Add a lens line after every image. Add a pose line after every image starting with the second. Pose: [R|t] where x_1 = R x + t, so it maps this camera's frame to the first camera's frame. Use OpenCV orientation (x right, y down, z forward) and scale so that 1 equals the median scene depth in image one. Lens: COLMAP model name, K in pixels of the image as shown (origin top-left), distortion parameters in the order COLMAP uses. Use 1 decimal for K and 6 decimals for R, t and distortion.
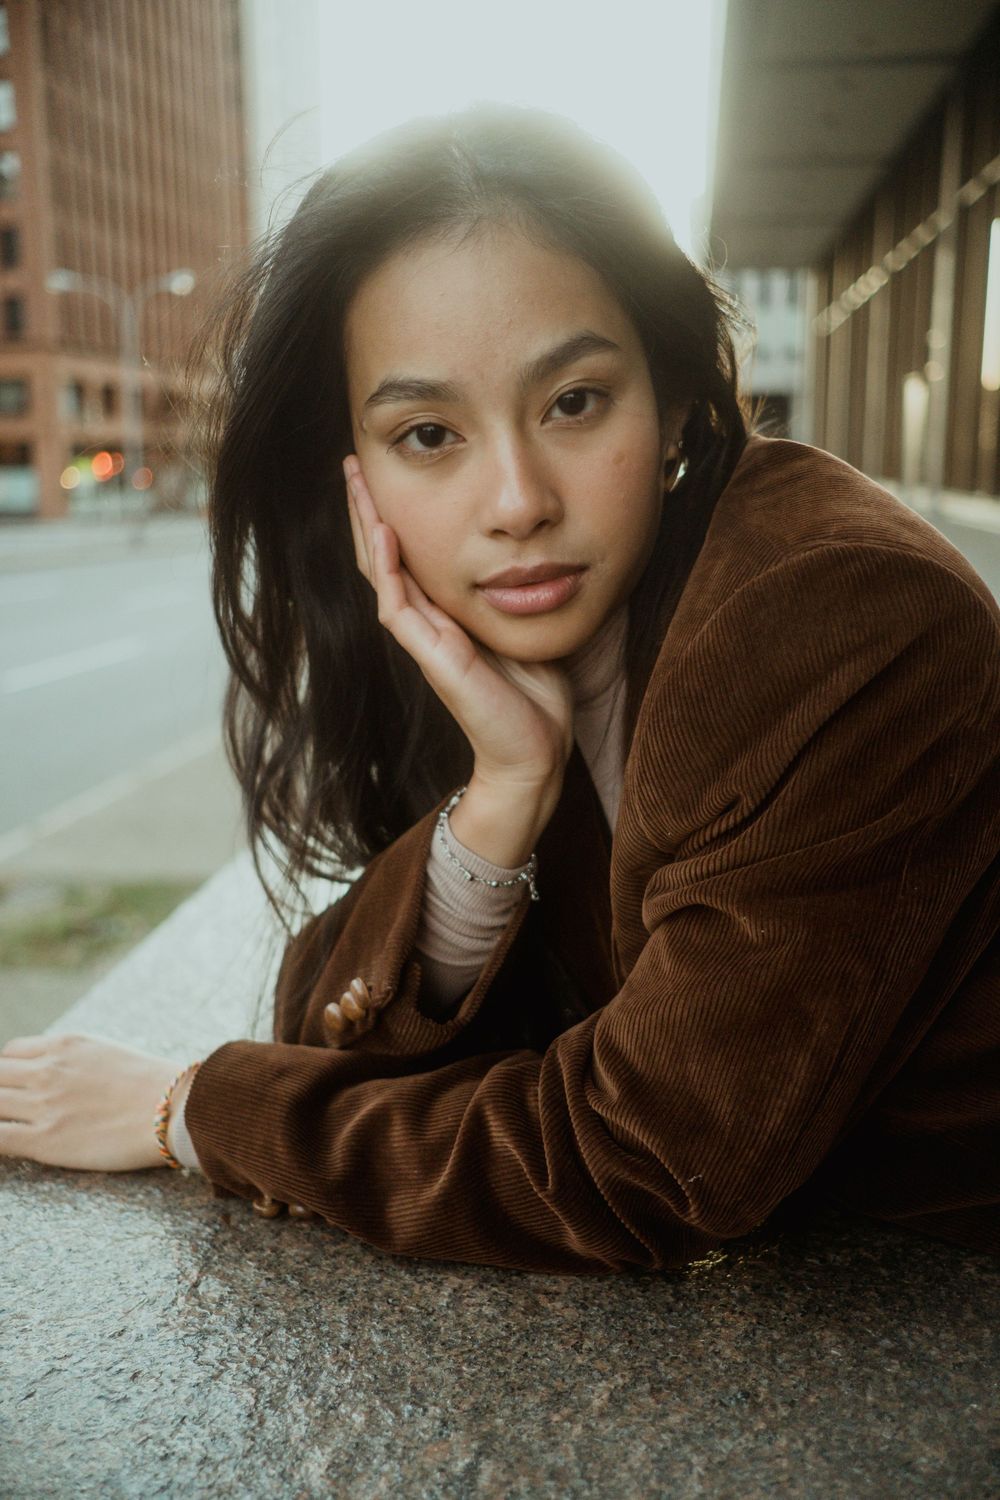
lens RADIAL K [[1576.8, 0, 500.0], [0, 1576.8, 750.0], [0, 0, 1]] dist [-0.013793, 0.118616]
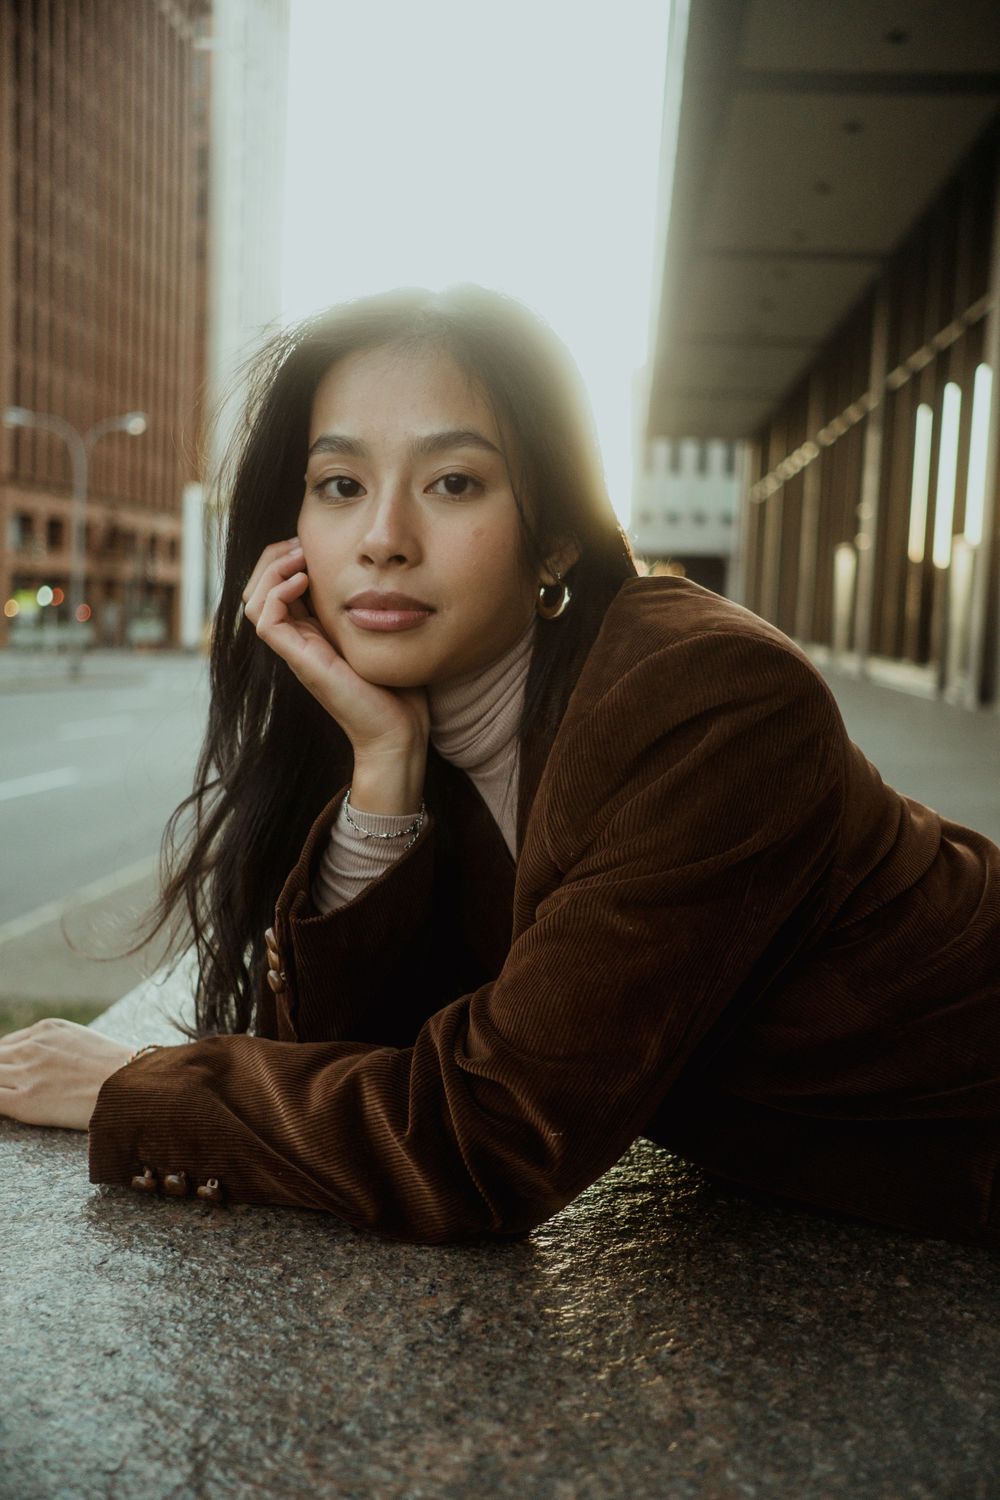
lens RADIAL K [[1582.6, 0, 500.0], [0, 1582.6, 750.0], [0, 0, 1]] dist [-0.104989, 0.295520]
pose [[0.998342, 0.039452, 0.041920, -0.049203], [-0.035369, 0.994940, -0.094043, 0.106189], [-0.045419, 0.092405, 0.994685, -0.297166]]
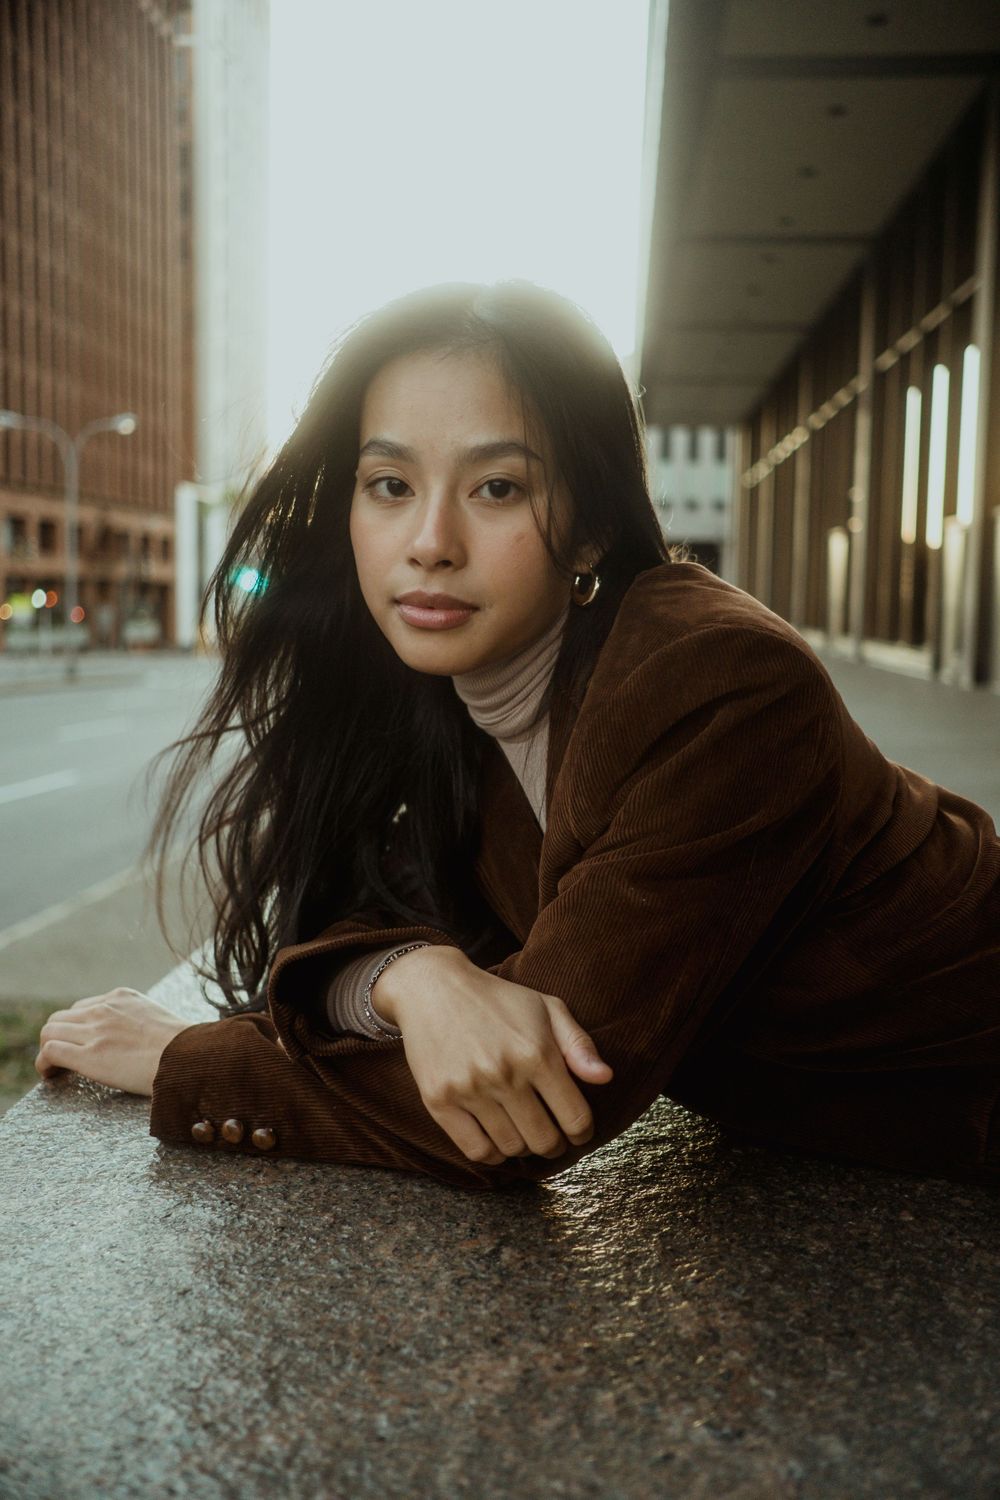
lens RADIAL K [[1582.6, 0, 500.0], [0, 1582.6, 750.0], [0, 0, 1]] dist [-0.104989, 0.295520]
pose [[0.998941, 0.014941, 0.043518, -0.074737], [-0.011031, 0.995993, -0.088743, 0.123181], [-0.044670, 0.088169, 0.995103, -0.394128]]
